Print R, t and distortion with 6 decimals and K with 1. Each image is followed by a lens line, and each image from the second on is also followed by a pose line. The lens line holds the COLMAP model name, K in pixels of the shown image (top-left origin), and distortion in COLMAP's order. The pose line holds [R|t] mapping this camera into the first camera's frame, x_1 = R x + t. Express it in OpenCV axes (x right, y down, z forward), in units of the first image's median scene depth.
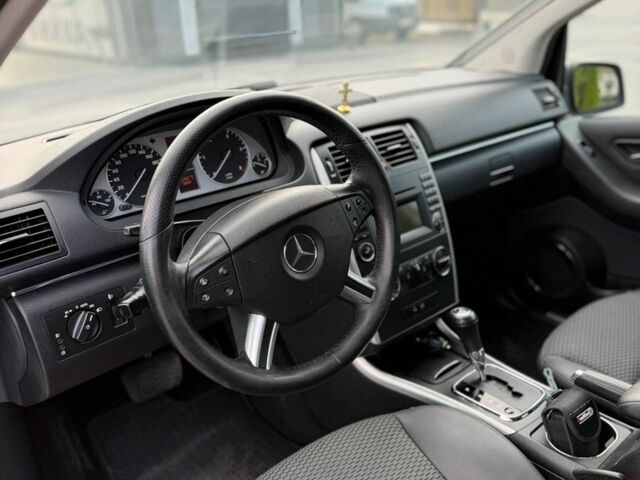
lens RADIAL K [[521.9, 0, 320.0], [0, 521.9, 240.0], [0, 0, 1]] dist [0.132801, -0.212501]
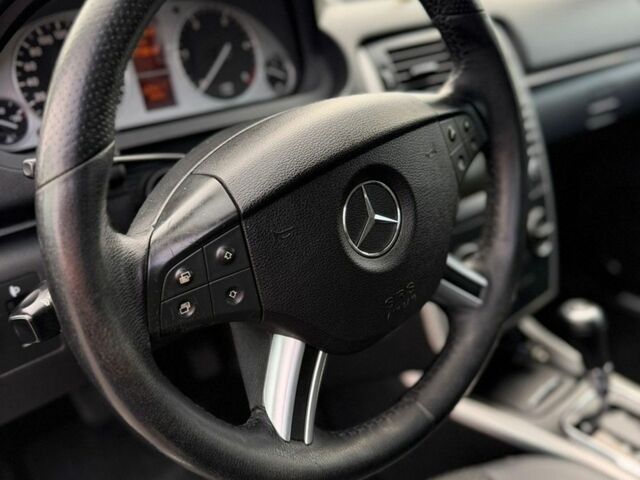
lens RADIAL K [[556.8, 0, 320.0], [0, 556.8, 240.0], [0, 0, 1]] dist [0.130500, -0.275390]
pose [[0.999744, 0.017713, 0.014058, -0.084542], [-0.018632, 0.997499, 0.068181, 0.008215], [-0.012815, -0.068425, 0.997574, 0.397939]]
